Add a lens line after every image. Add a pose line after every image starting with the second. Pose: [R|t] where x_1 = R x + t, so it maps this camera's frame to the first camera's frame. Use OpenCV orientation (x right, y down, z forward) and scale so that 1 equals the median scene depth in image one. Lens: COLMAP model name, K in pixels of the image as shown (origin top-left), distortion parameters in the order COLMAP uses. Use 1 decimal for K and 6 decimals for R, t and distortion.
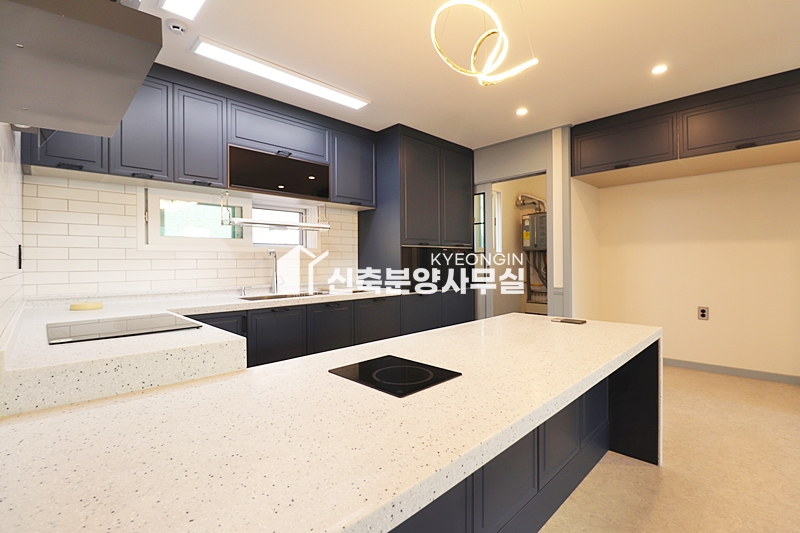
lens RADIAL K [[372.1, 0, 402.9], [0, 372.1, 266.1], [0, 0, 1]] dist [-0.003416, -0.005227]
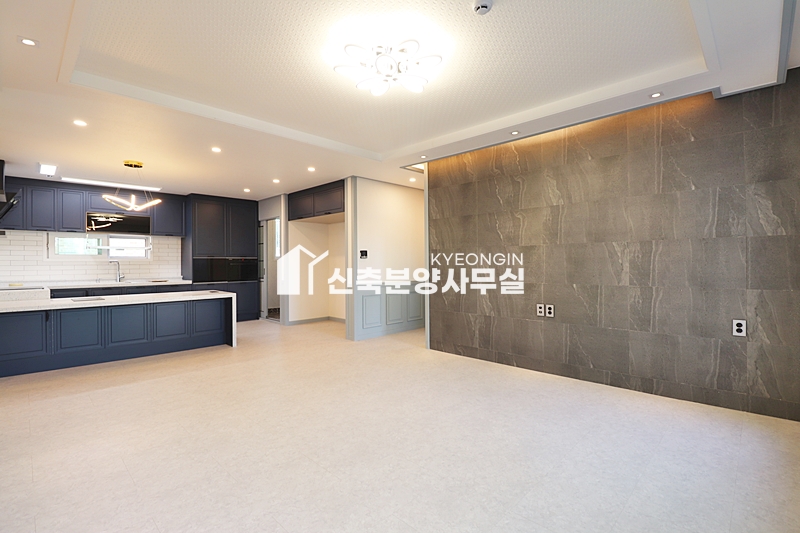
lens RADIAL K [[372.1, 0, 397.5], [0, 372.1, 265.0], [0, 0, 1]] dist [-0.003416, -0.005227]
pose [[0.999956, 0.003744, 0.008552, 1.208229], [-0.003700, 0.999980, -0.005143, -0.014267], [-0.008571, 0.005111, 0.999950, -1.070466]]
